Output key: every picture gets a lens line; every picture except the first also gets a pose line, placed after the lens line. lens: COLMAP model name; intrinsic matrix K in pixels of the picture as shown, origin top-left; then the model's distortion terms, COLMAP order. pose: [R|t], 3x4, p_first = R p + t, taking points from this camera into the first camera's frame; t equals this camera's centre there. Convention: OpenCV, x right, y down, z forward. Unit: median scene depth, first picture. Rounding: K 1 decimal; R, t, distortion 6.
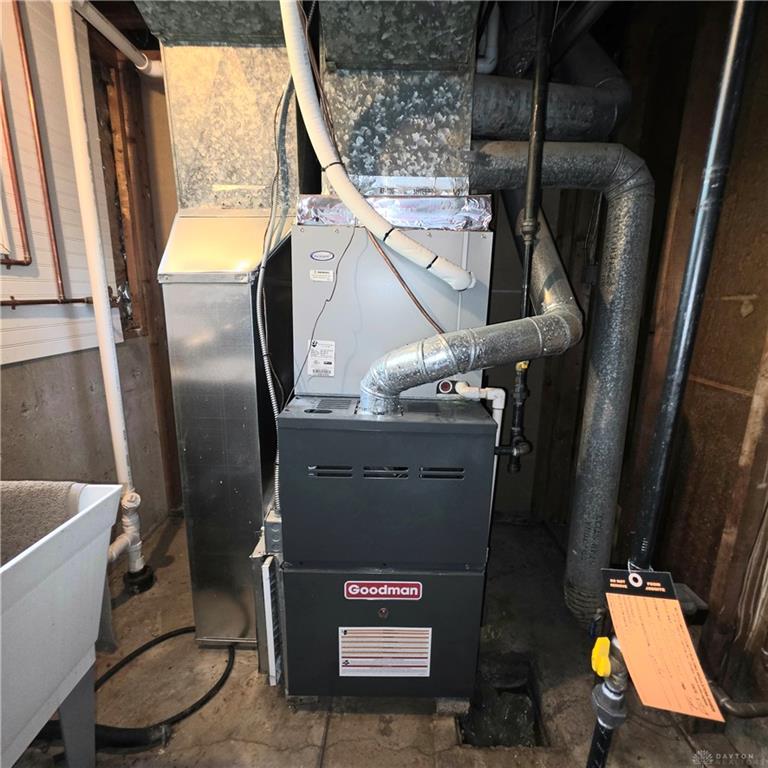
lens RADIAL K [[413.1, 0, 385.8], [0, 413.1, 382.2], [0, 0, 1]] dist [-0.000591, 0.002593]
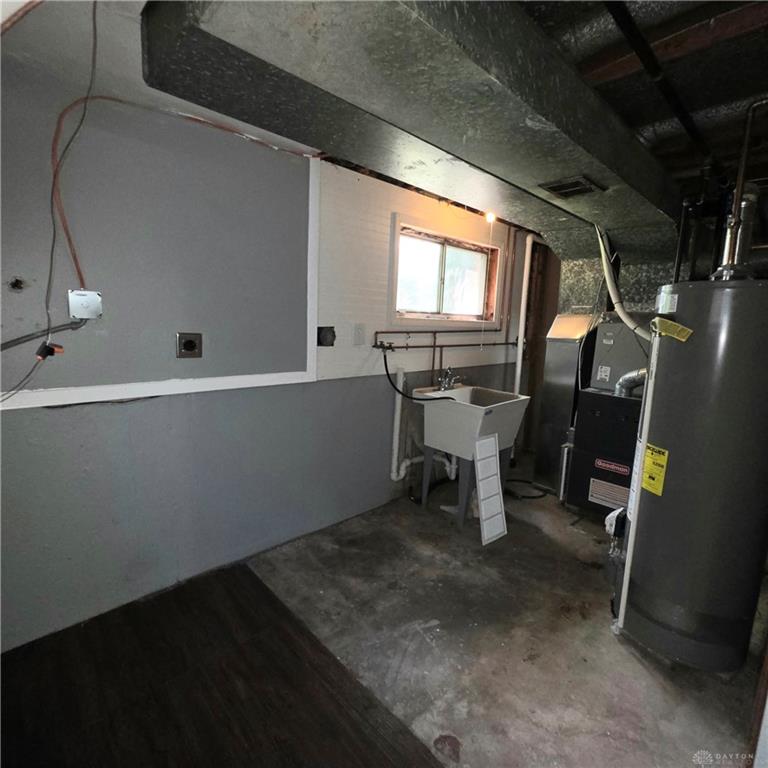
lens RADIAL K [[413.1, 0, 384.6], [0, 413.1, 380.9], [0, 0, 1]] dist [-0.000591, 0.002593]
pose [[0.709615, 0.121992, -0.693949, 0.640318], [-0.183945, 0.982817, -0.015325, 0.266712], [0.680155, 0.138523, 0.719861, -1.681489]]
